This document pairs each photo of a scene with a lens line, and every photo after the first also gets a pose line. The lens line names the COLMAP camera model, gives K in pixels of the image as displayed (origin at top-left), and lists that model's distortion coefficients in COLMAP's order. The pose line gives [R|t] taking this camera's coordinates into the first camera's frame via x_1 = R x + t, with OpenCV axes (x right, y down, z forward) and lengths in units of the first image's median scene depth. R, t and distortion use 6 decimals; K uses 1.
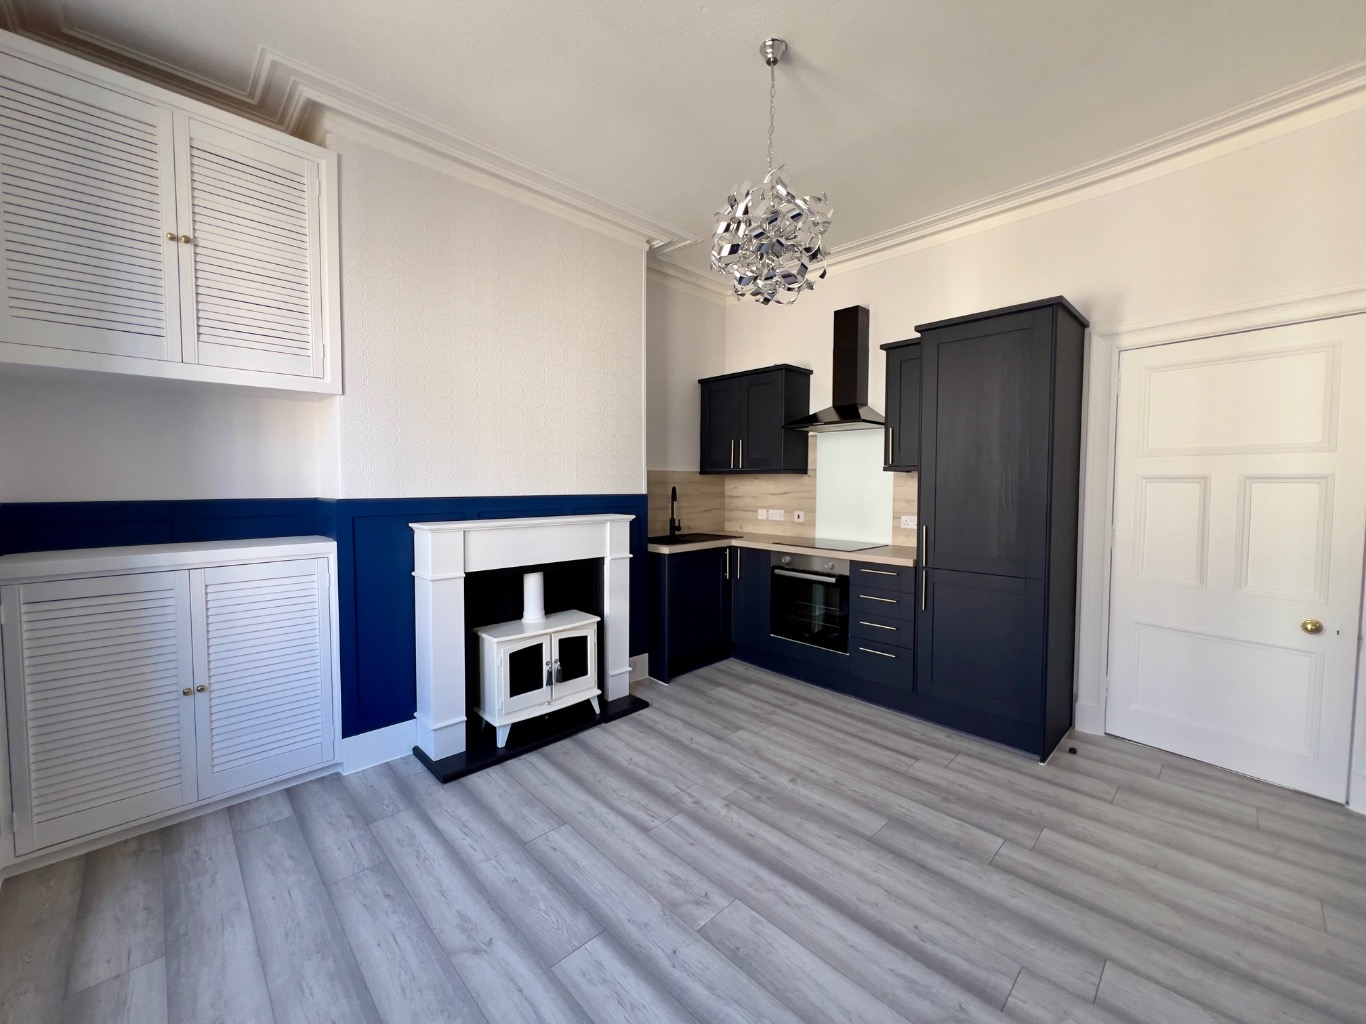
lens RADIAL K [[548.1, 0, 683.1], [0, 548.1, 506.1], [0, 0, 1]] dist [0.000392, 0.000109]
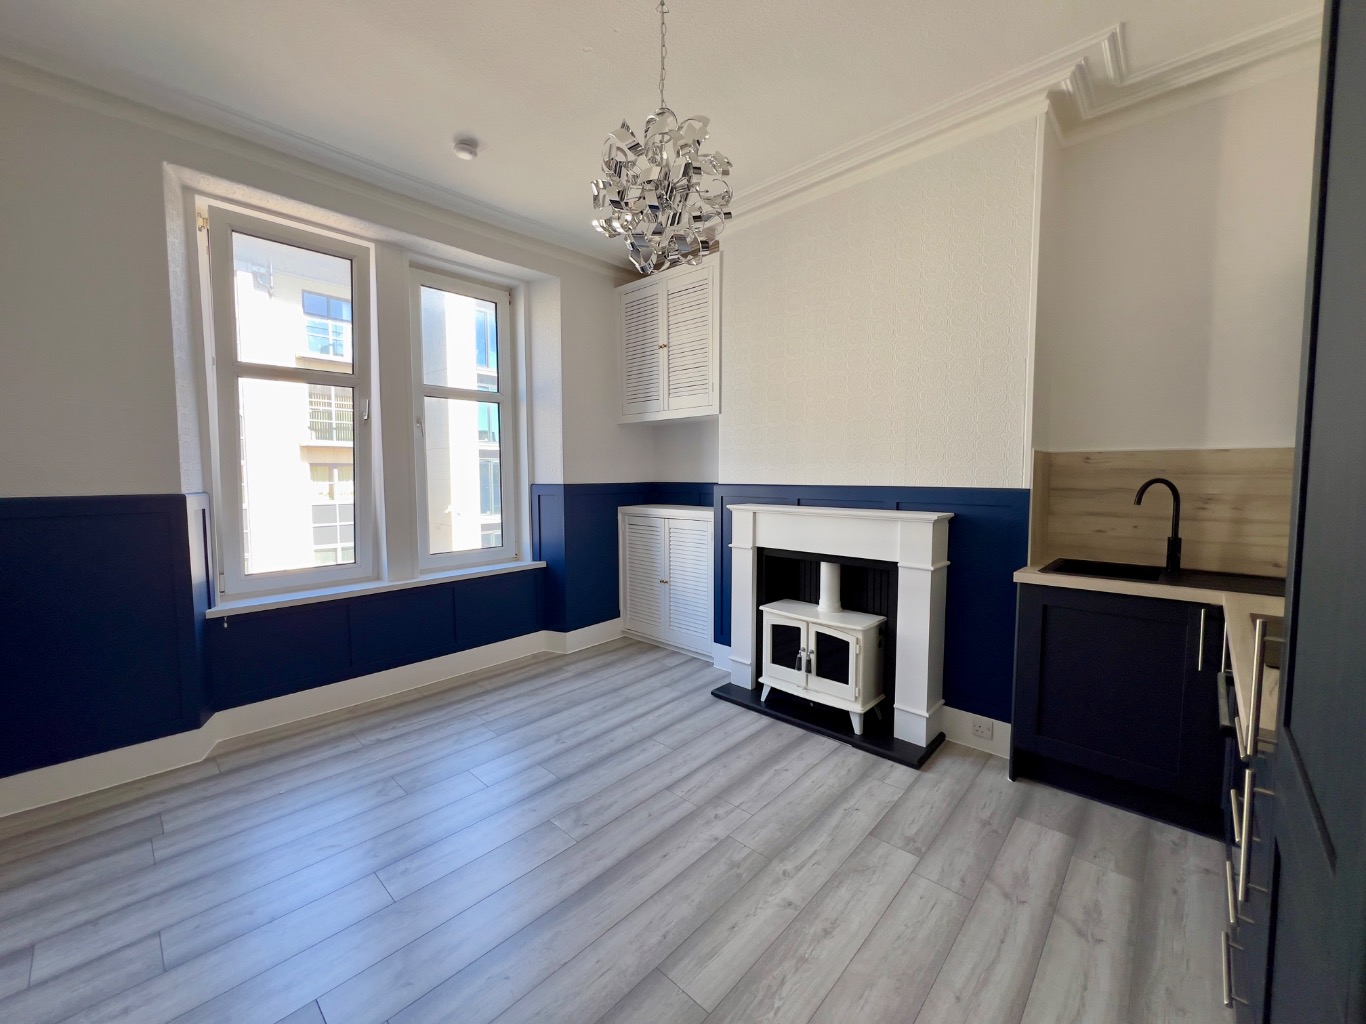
lens RADIAL K [[548.1, 0, 676.6], [0, 548.1, 507.4], [0, 0, 1]] dist [0.000392, 0.000109]
pose [[0.037130, 0.061486, -0.997417, 0.793699], [-0.039784, 0.997405, 0.060005, -0.031407], [0.998518, 0.037454, 0.039480, 0.756219]]
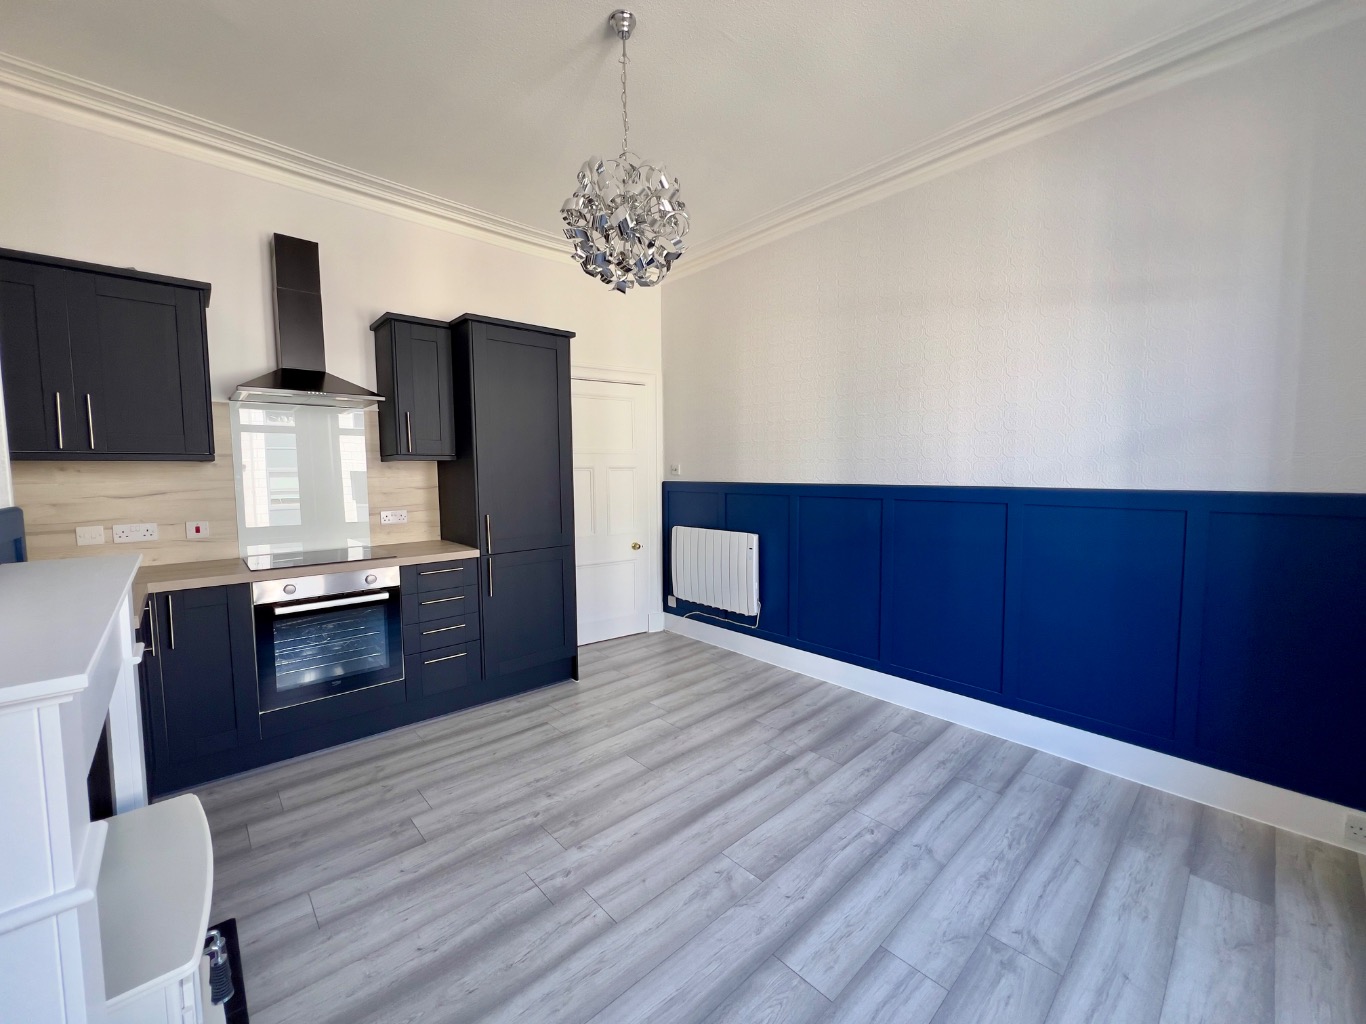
lens RADIAL K [[548.1, 0, 678.4], [0, 548.1, 506.7], [0, 0, 1]] dist [0.000392, 0.000109]
pose [[0.031849, -0.073055, 0.996819, -0.632423], [0.052018, 0.996095, 0.071340, -0.036983], [-0.998138, 0.049580, 0.035524, 0.675789]]
